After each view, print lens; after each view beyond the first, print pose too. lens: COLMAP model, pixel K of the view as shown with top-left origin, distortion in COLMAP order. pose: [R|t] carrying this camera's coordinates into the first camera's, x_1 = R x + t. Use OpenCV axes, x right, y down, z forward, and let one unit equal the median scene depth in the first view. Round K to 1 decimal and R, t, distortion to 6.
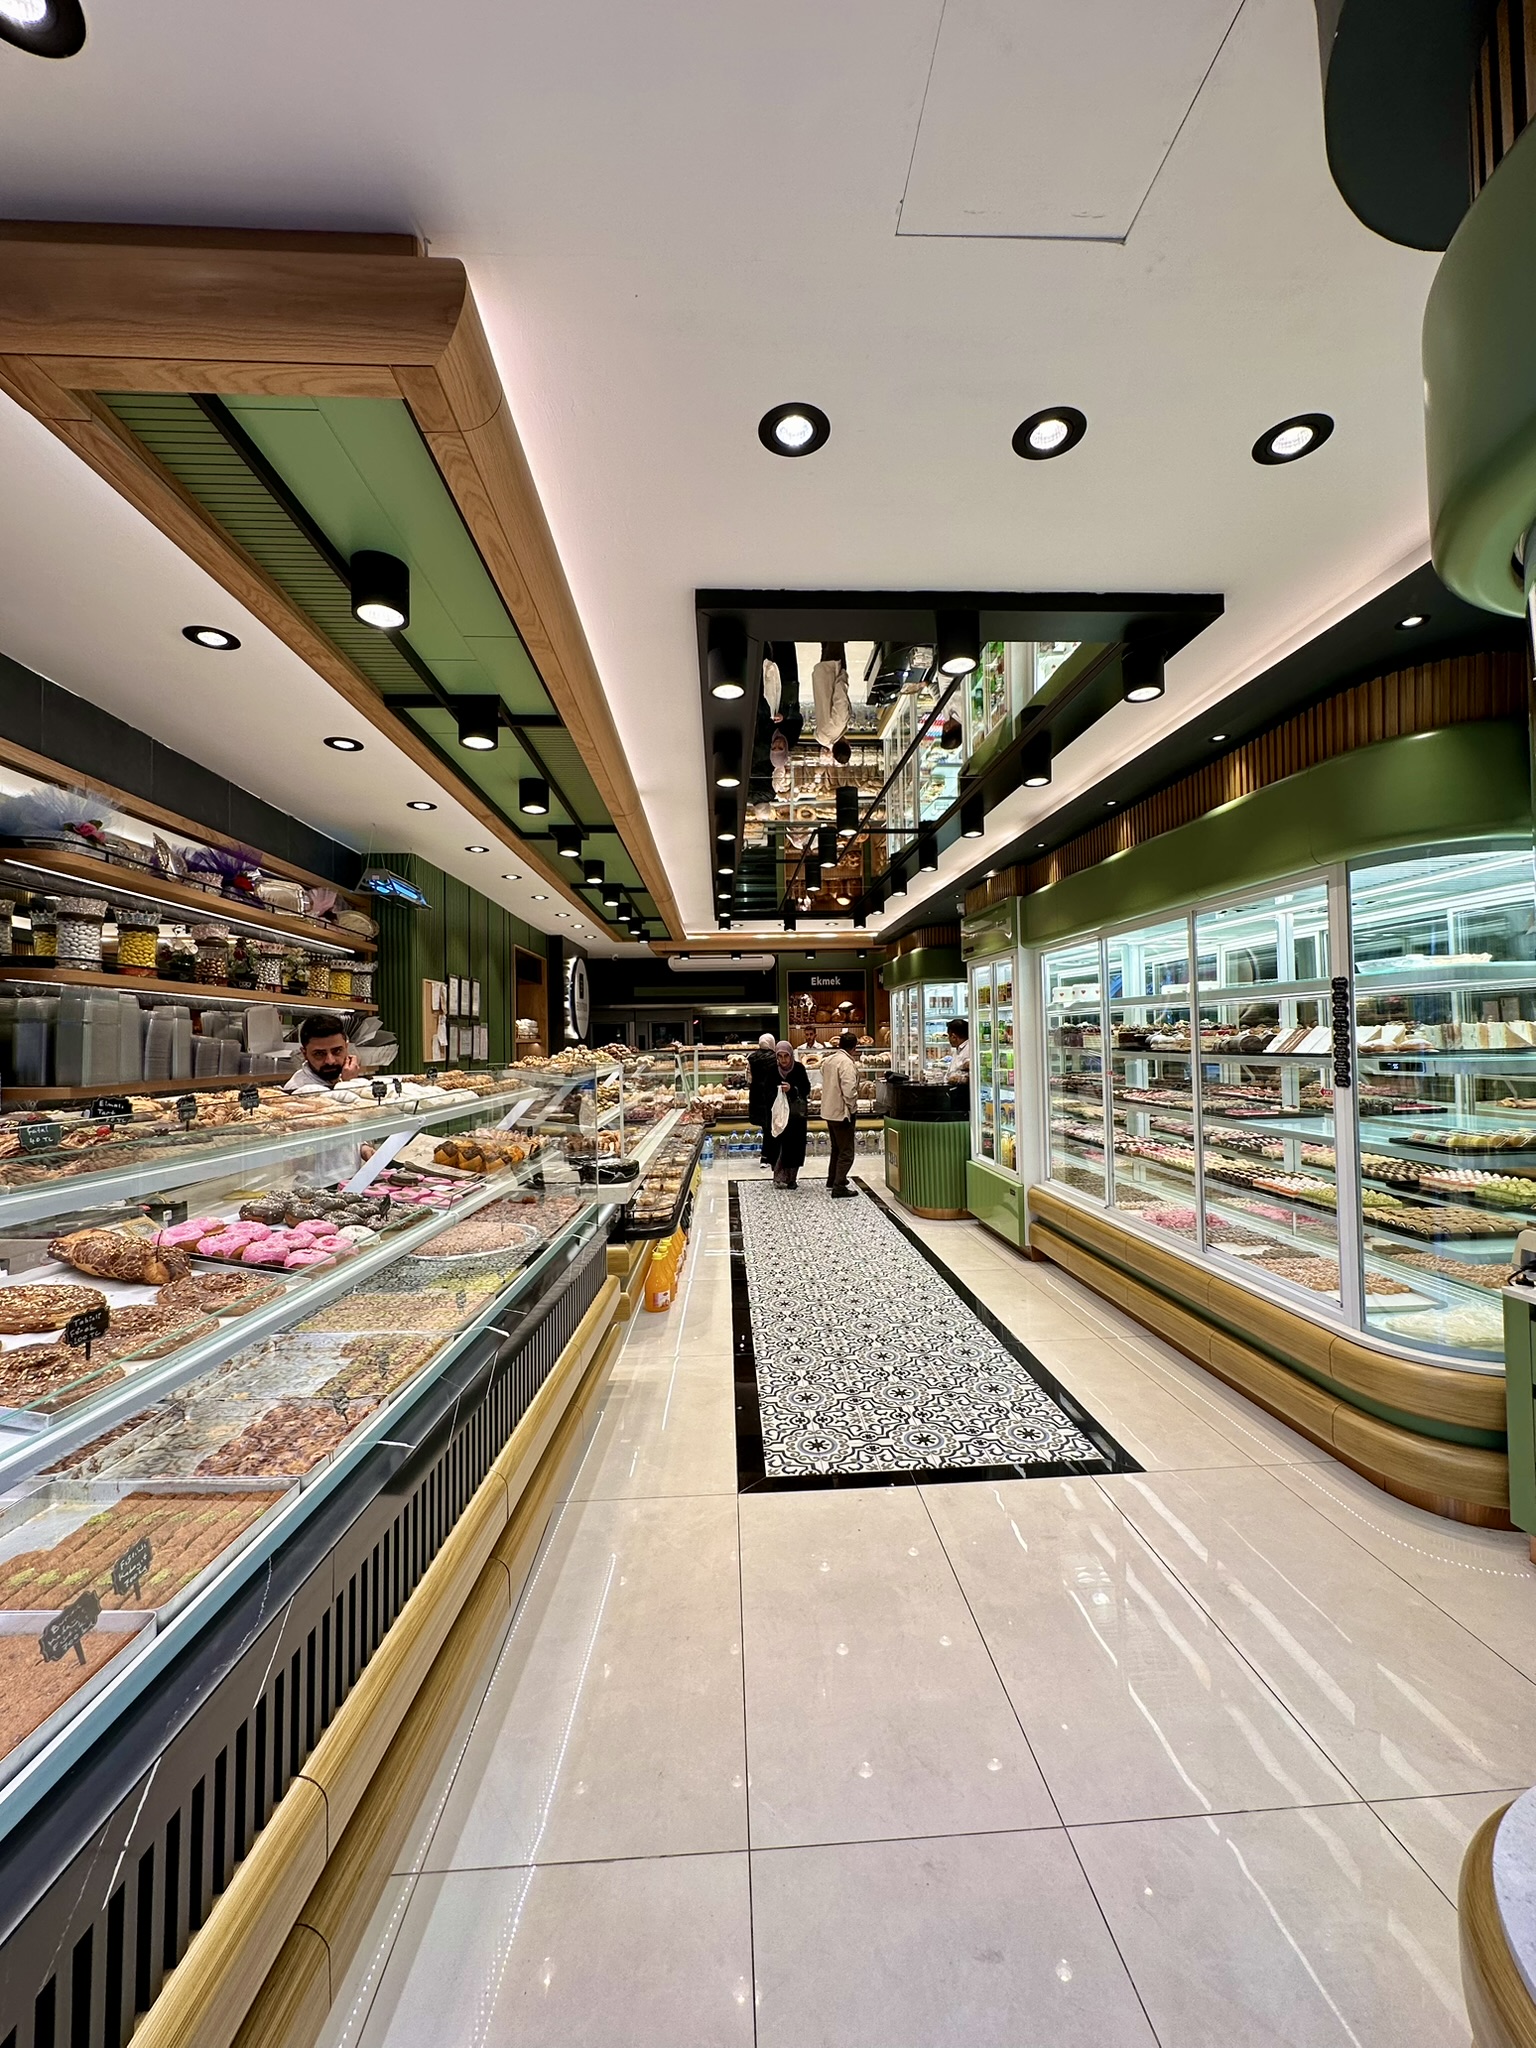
lens RADIAL K [[822.8, 0, 768.0], [0, 822.8, 1024.0], [0, 0, 1]] dist [0.000530, 0.000630]
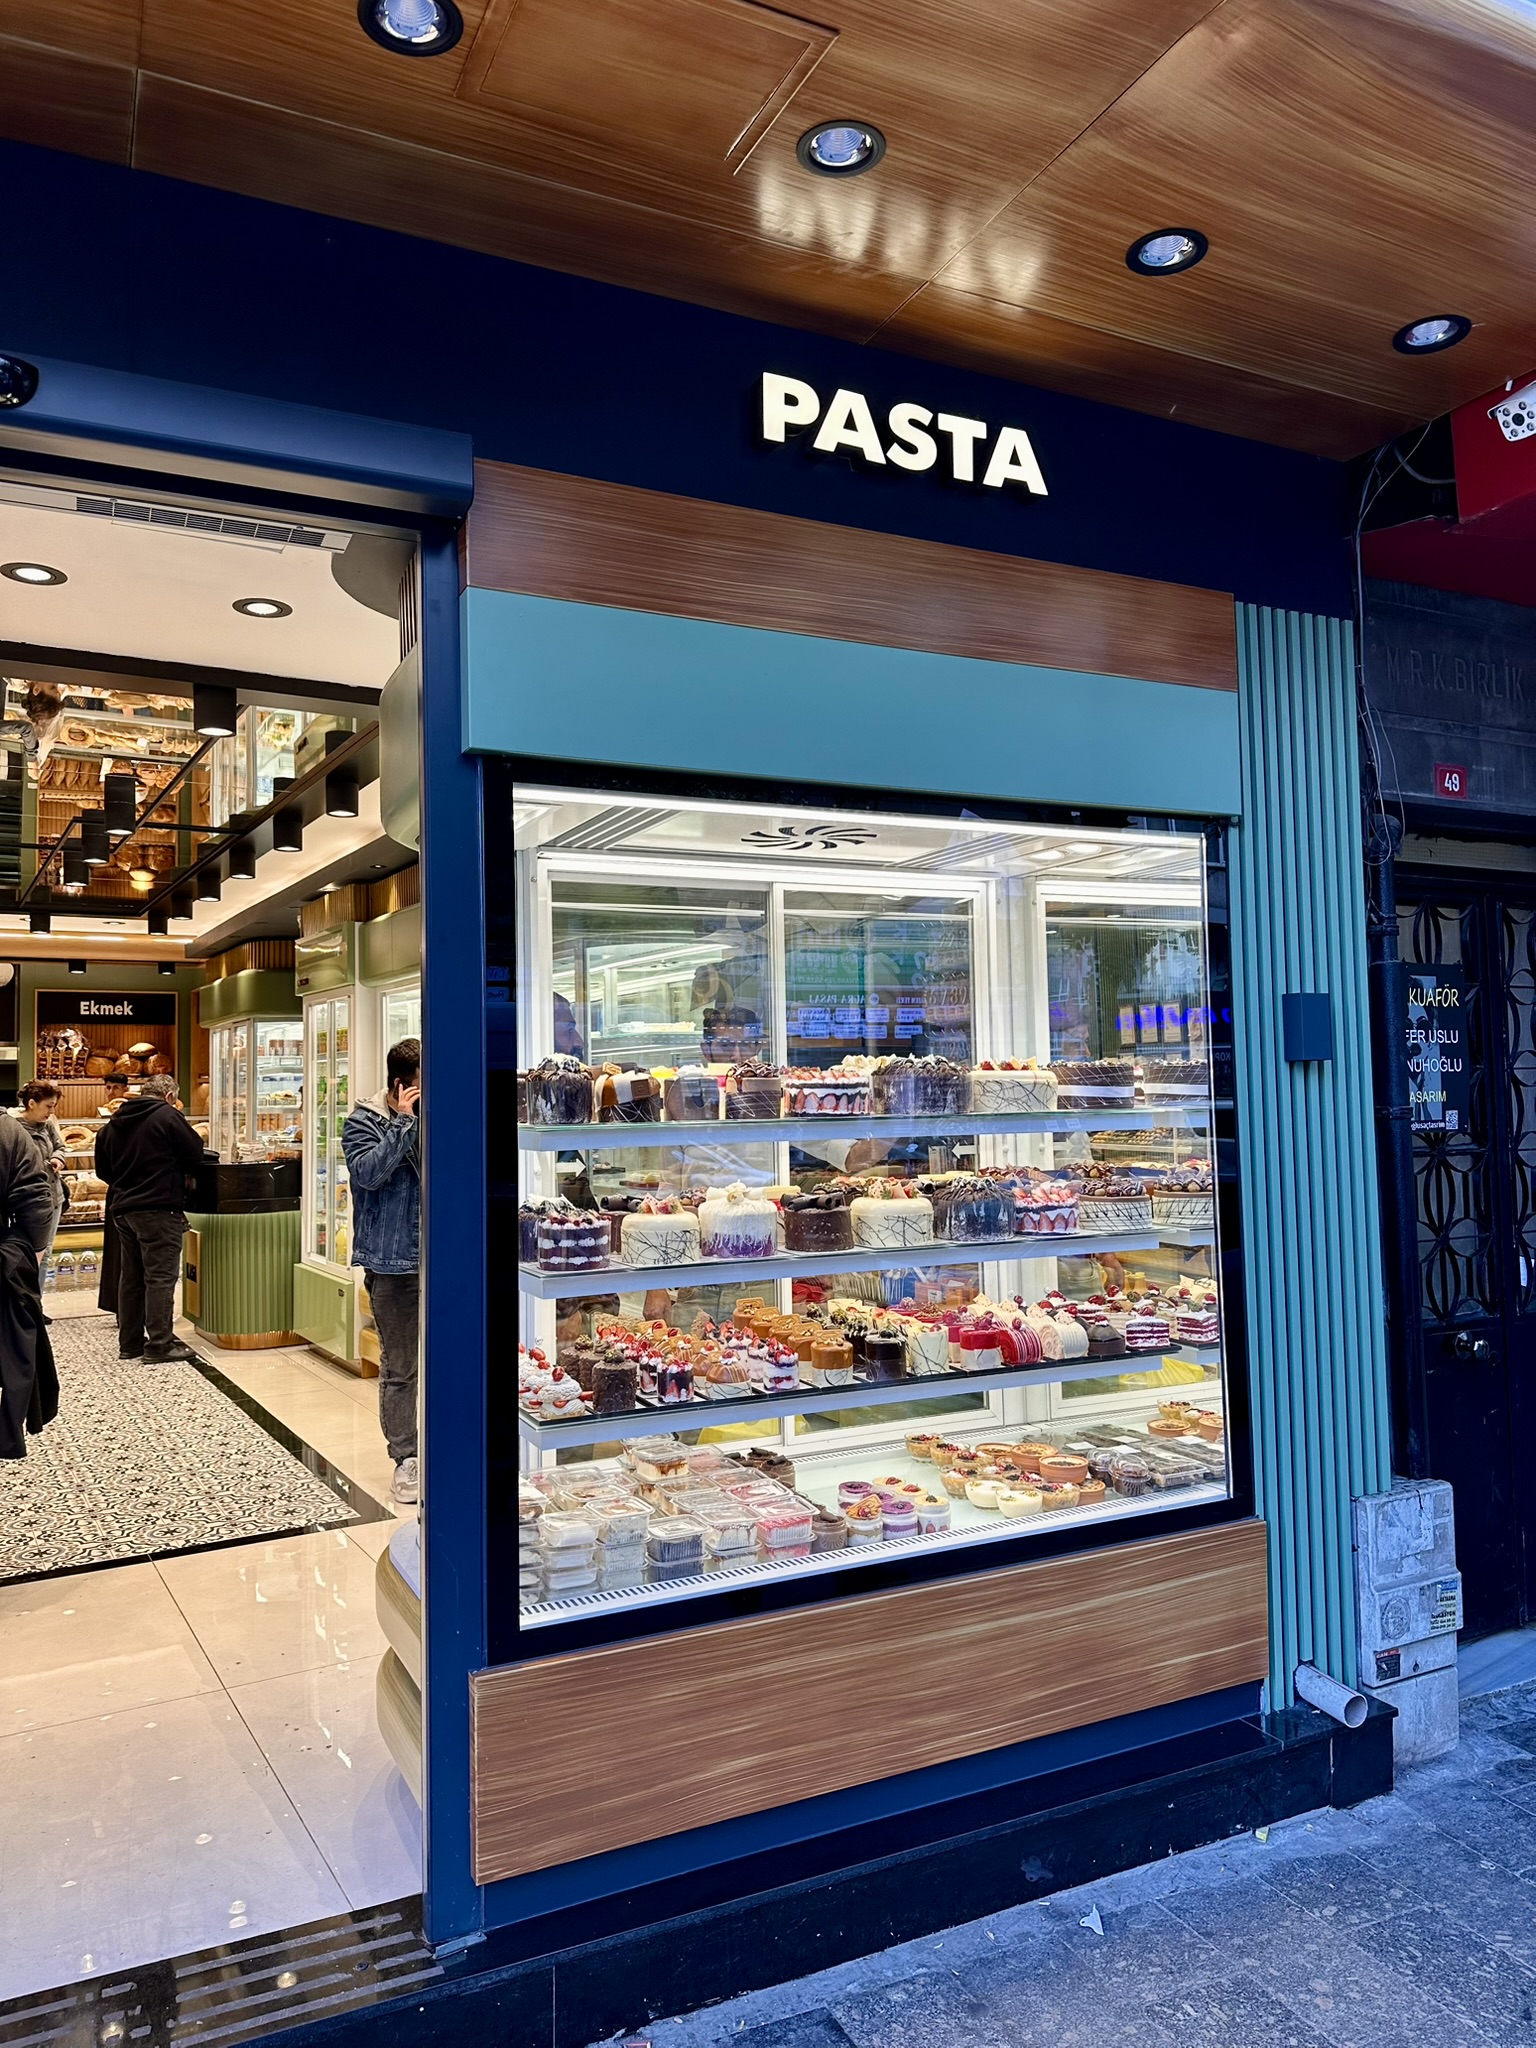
lens RADIAL K [[1419.9, 0, 768.0], [0, 1419.9, 1024.0], [0, 0, 1]] dist [0.043655, -0.048958]
pose [[0.880986, 0.026815, 0.472383, 0.002733], [-0.008256, 0.999112, -0.041317, -0.001199], [-0.473071, 0.032500, 0.880425, -0.357474]]
